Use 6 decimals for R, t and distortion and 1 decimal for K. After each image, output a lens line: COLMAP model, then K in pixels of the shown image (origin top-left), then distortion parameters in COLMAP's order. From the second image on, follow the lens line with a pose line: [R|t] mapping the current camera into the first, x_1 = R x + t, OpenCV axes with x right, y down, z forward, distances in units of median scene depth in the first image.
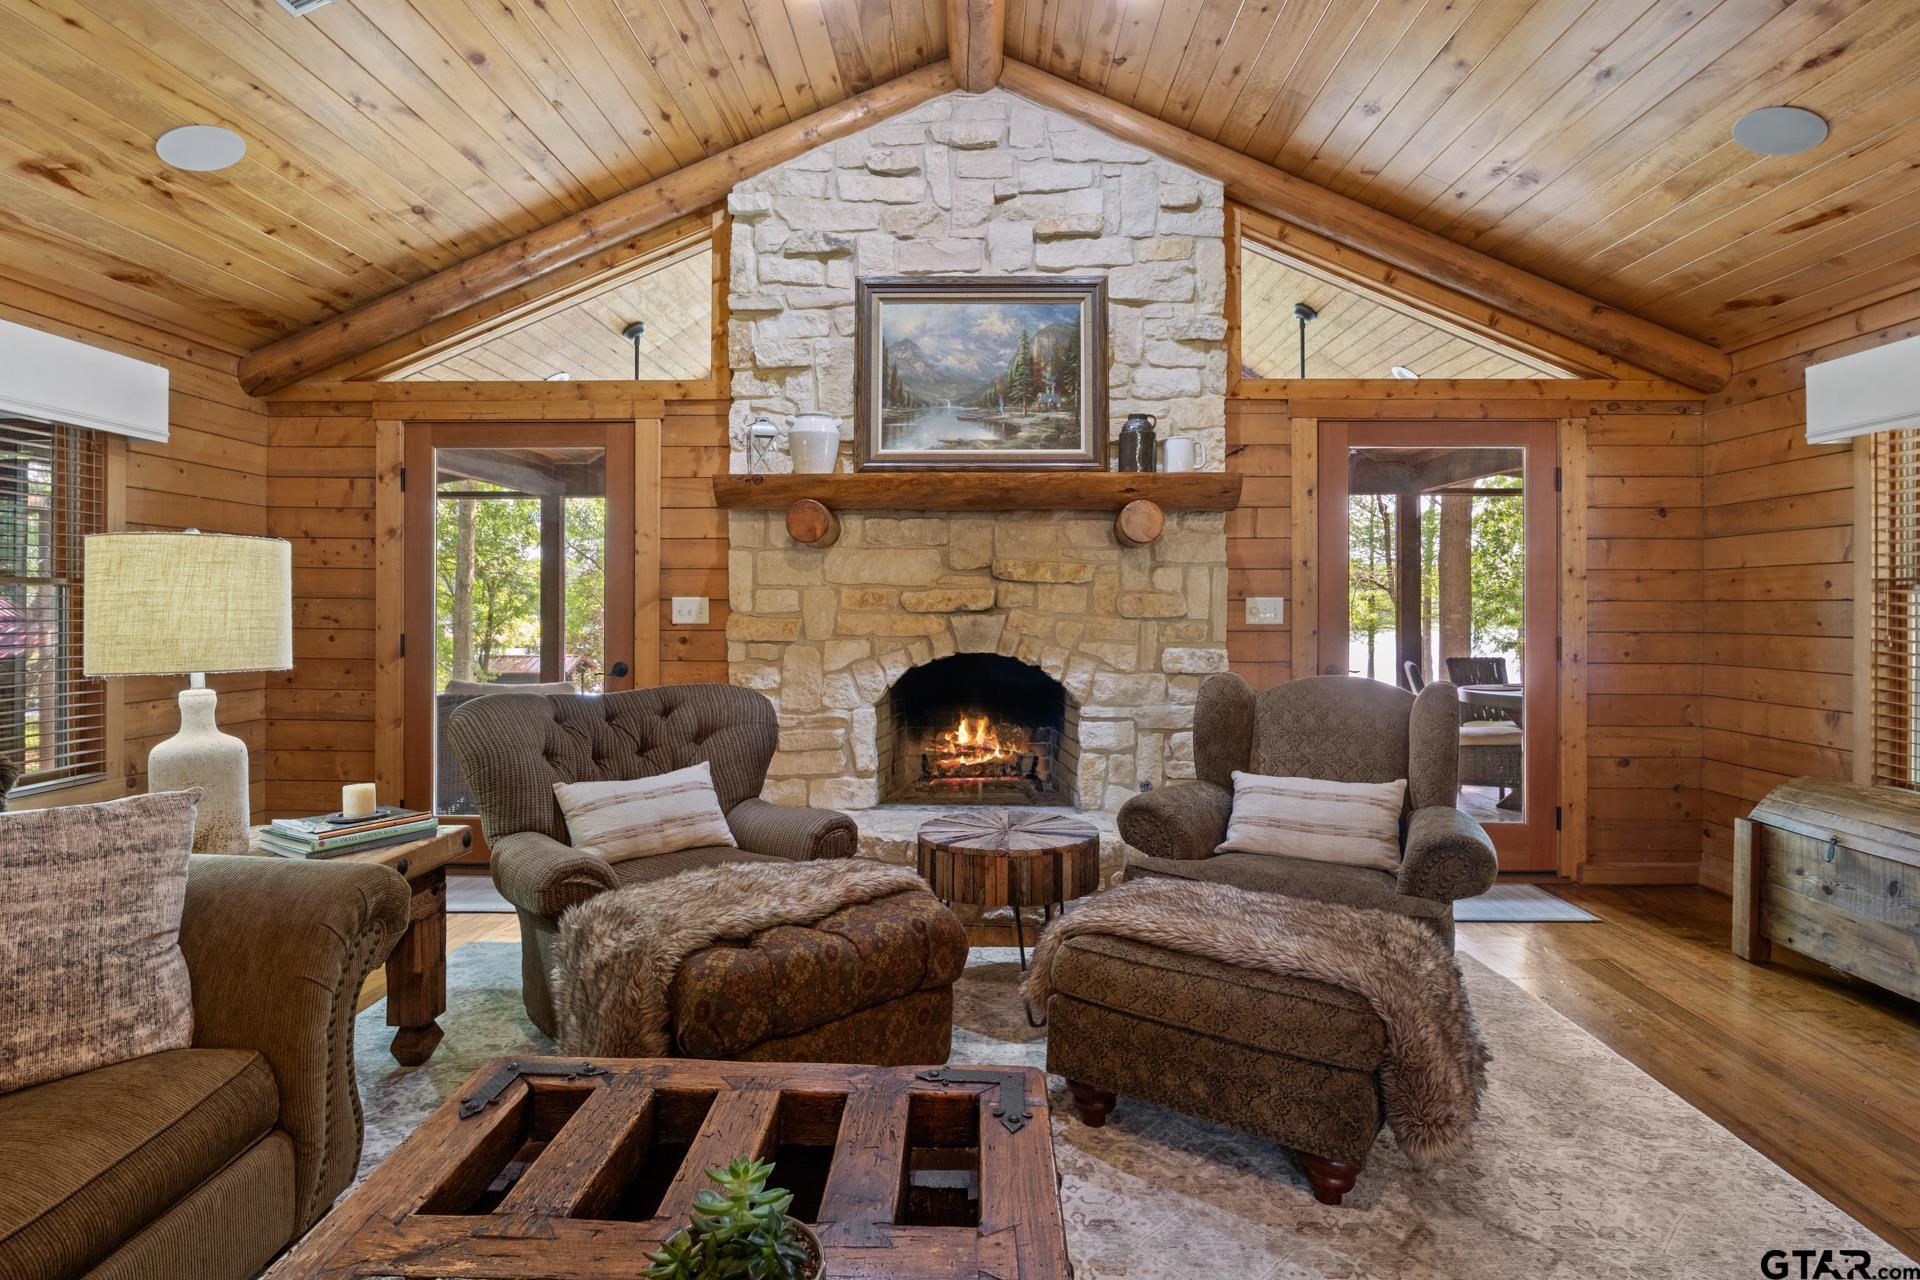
lens RADIAL K [[969.6, 0, 951.5], [0, 969.6, 604.6], [0, 0, 1]] dist [-0.012040, -0.000816]
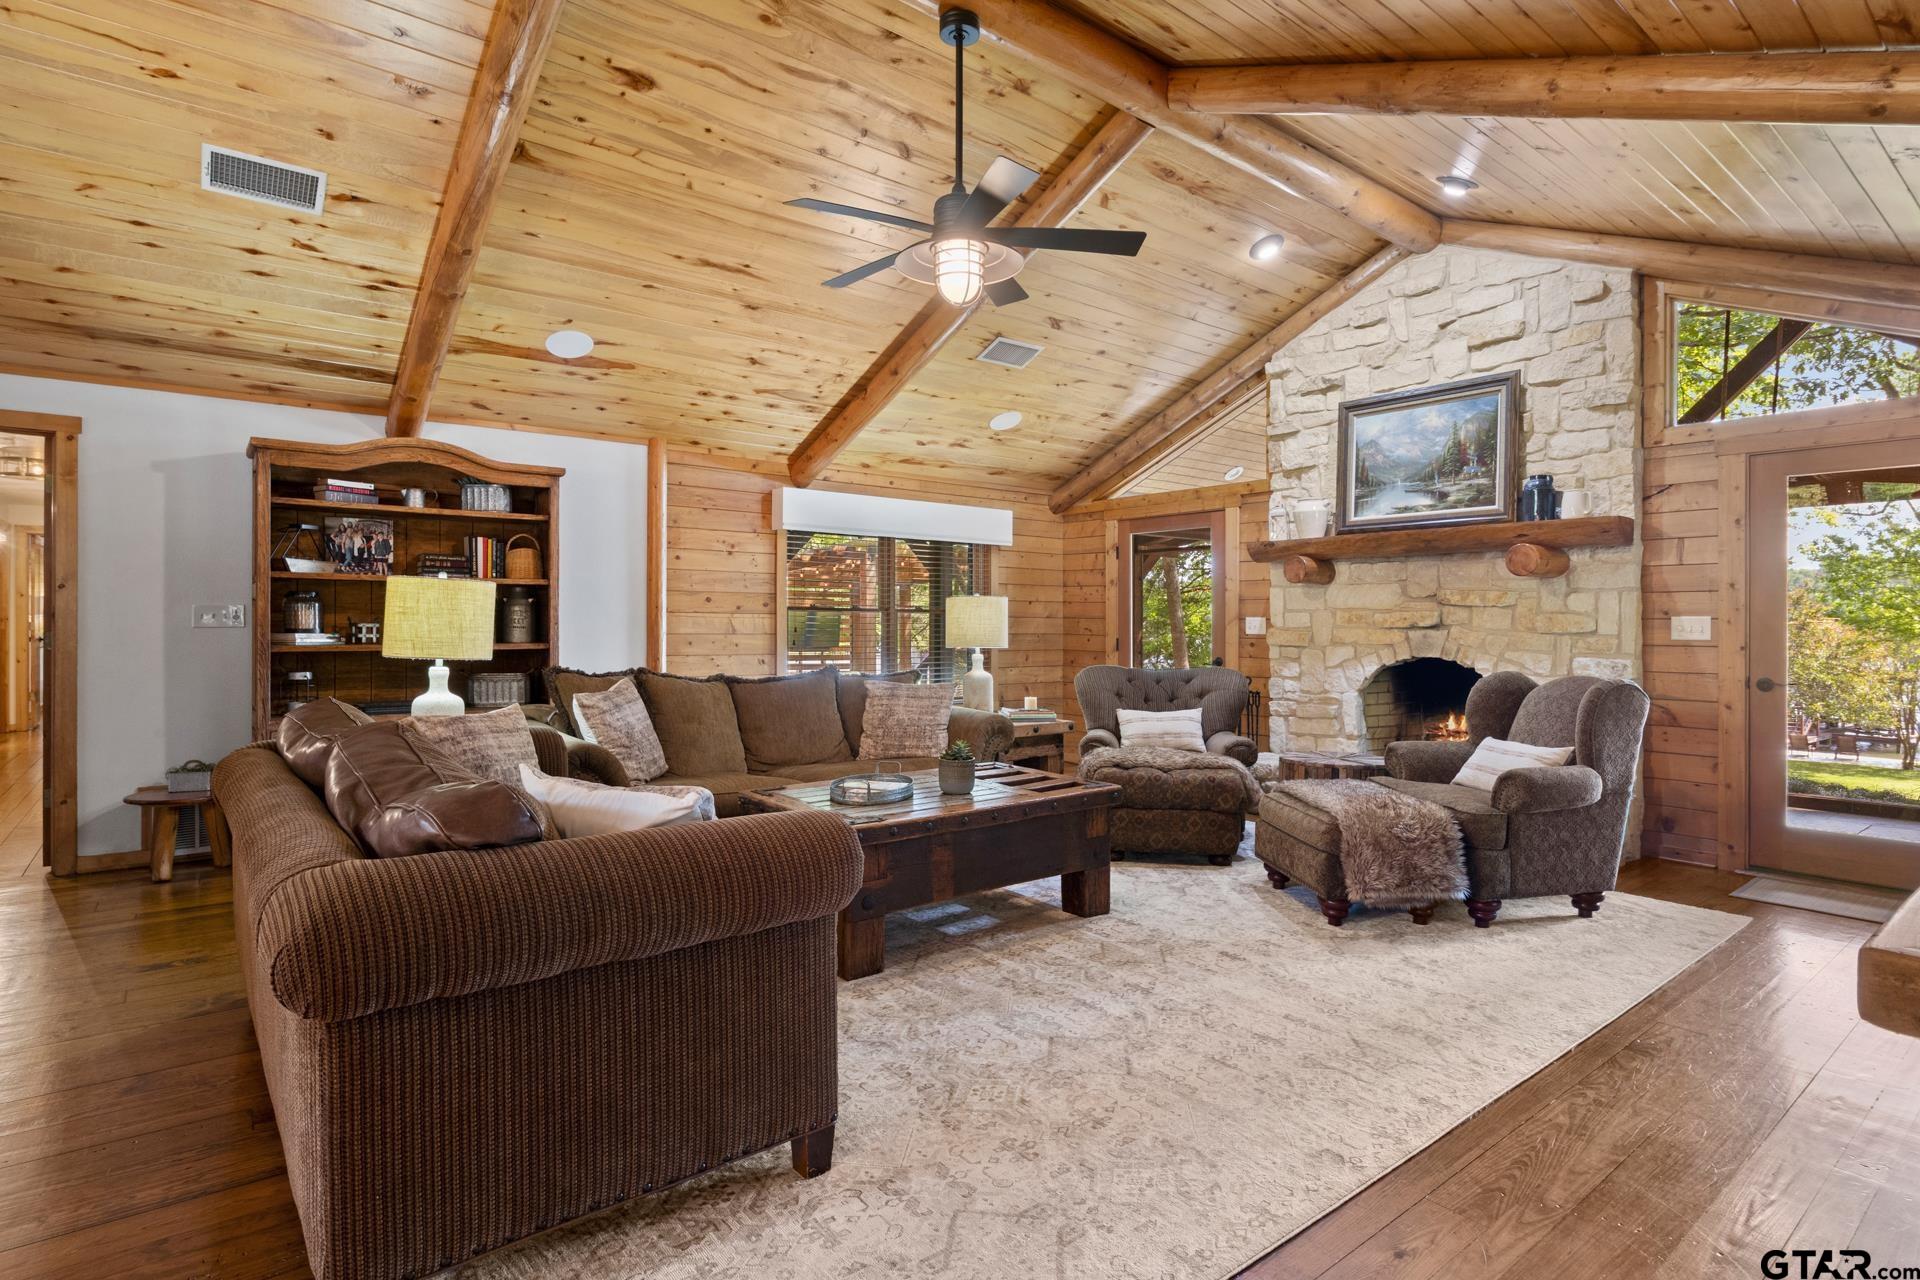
lens RADIAL K [[969.6, 0, 957.3], [0, 969.6, 634.0], [0, 0, 1]] dist [-0.012040, -0.000816]
pose [[0.635137, 0.010254, -0.772331, 0.672668], [0.000563, 0.999905, 0.013738, -0.002966], [0.772399, -0.009160, 0.635071, -0.400858]]
